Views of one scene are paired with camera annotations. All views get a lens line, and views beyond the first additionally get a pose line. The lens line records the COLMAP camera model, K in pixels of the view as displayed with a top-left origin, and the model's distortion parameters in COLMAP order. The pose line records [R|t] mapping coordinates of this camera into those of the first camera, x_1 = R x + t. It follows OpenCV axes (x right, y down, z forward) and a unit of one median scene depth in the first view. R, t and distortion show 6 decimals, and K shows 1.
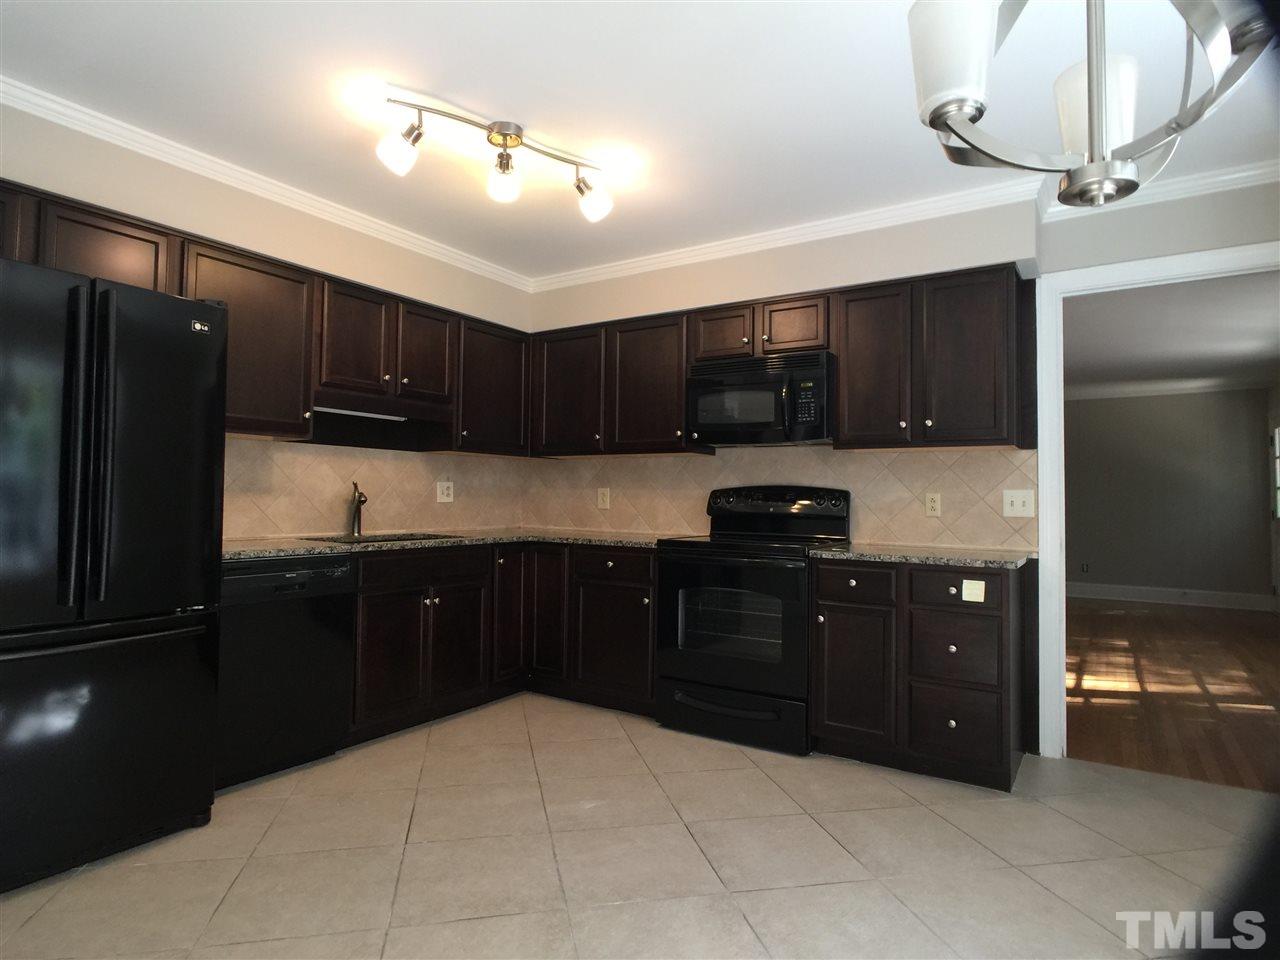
lens RADIAL K [[730.8, 0, 644.6], [0, 730.8, 479.8], [0, 0, 1]] dist [-0.000063, -0.000318]
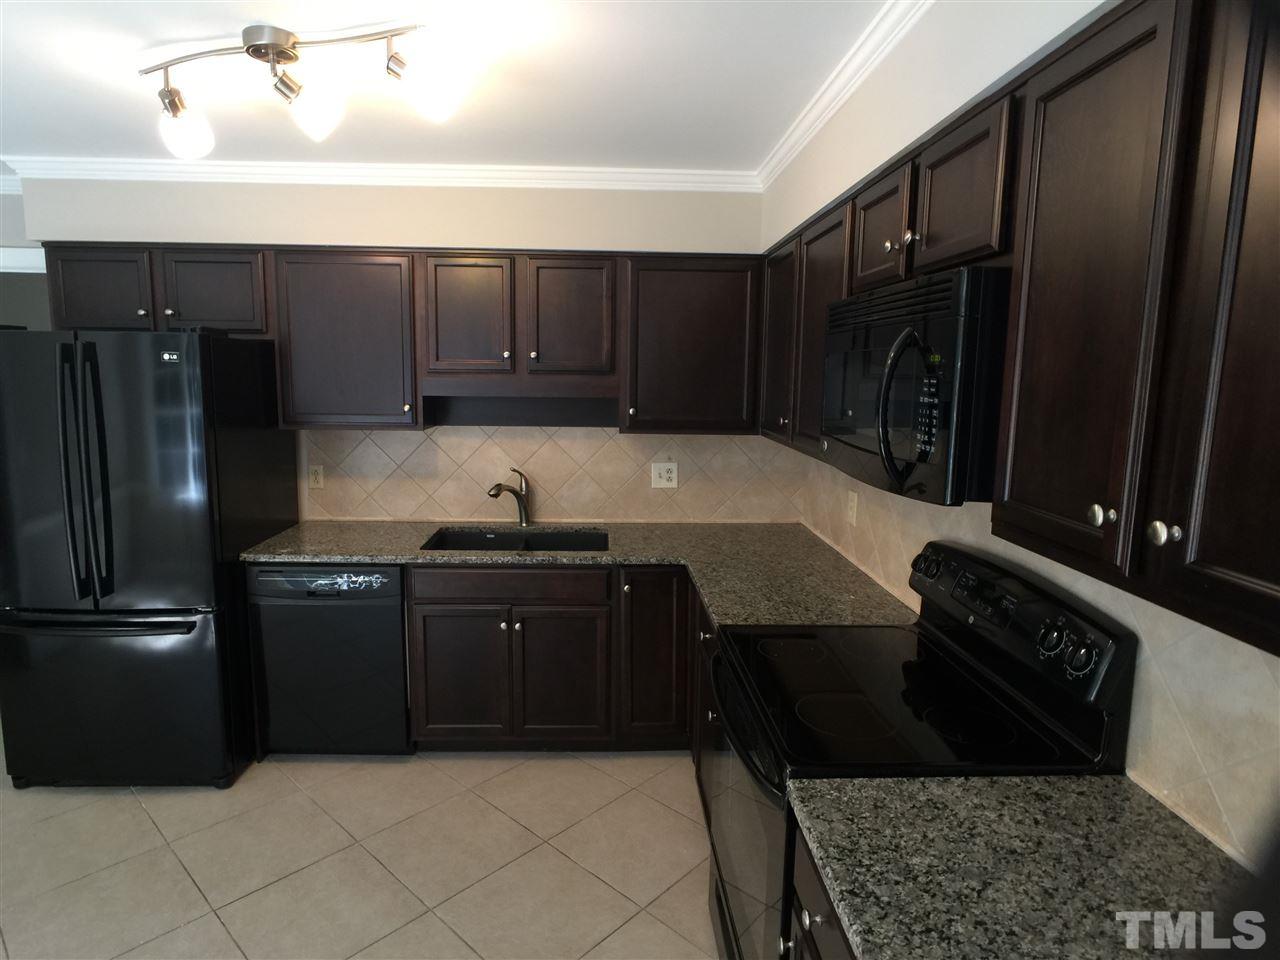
lens RADIAL K [[730.8, 0, 634.4], [0, 730.8, 471.9], [0, 0, 1]] dist [-0.000063, -0.000318]
pose [[0.556168, 0.110702, -0.823664, 0.408634], [0.013124, 0.989795, 0.141892, -0.111759], [0.830966, -0.089726, 0.549040, 0.582805]]
